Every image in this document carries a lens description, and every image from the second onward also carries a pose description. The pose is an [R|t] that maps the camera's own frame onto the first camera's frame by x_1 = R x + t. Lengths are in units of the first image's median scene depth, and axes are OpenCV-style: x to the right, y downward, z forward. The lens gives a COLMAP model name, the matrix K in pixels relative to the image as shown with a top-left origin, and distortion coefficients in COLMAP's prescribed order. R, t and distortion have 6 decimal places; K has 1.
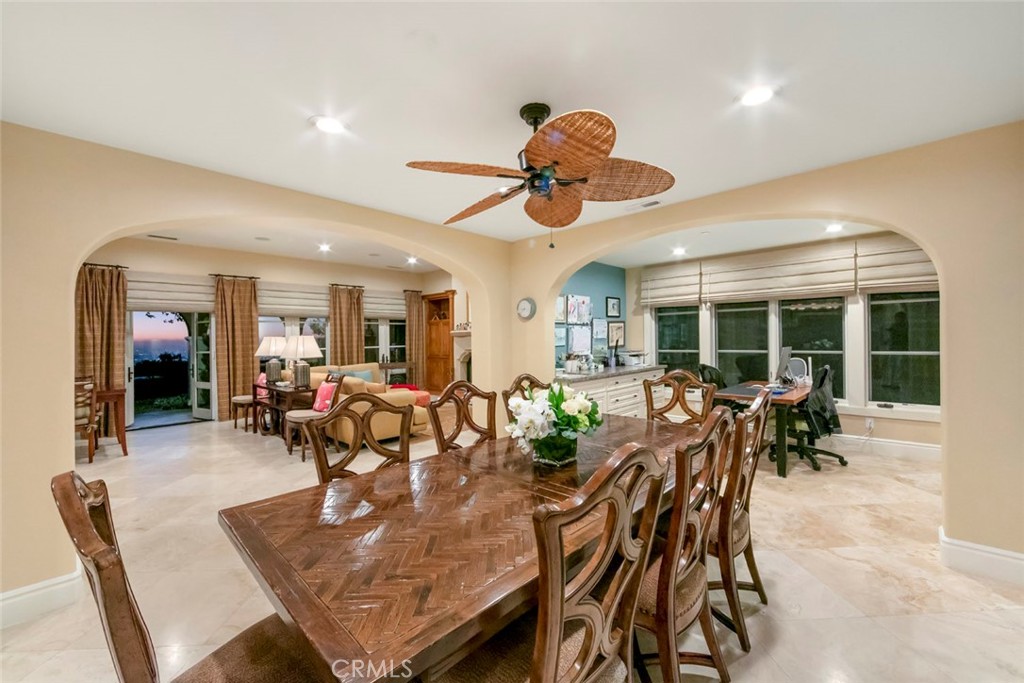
lens RADIAL K [[415.8, 0, 511.0], [0, 415.8, 331.9], [0, 0, 1]] dist [-0.000284, -0.000069]
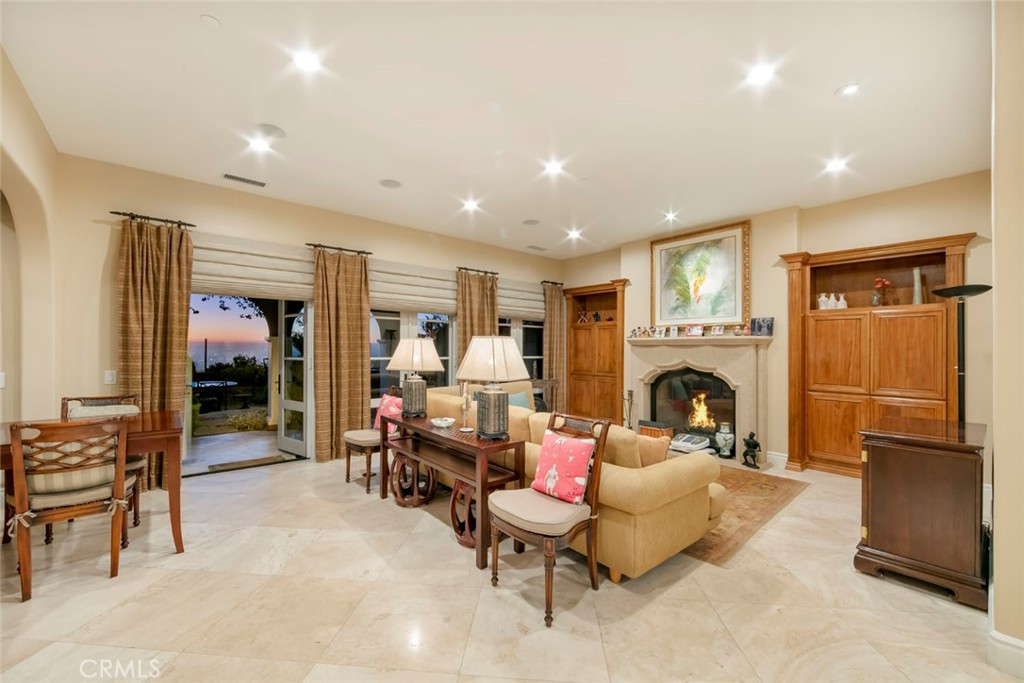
lens RADIAL K [[413.0, 0, 512.7], [0, 413.0, 350.3], [0, 0, 1]] dist [0.001110, 0.000071]
pose [[0.994184, 0.028850, -0.103757, -0.304387], [-0.026832, 0.999424, 0.020791, 0.010771], [0.104297, -0.017886, 0.994385, 0.348592]]
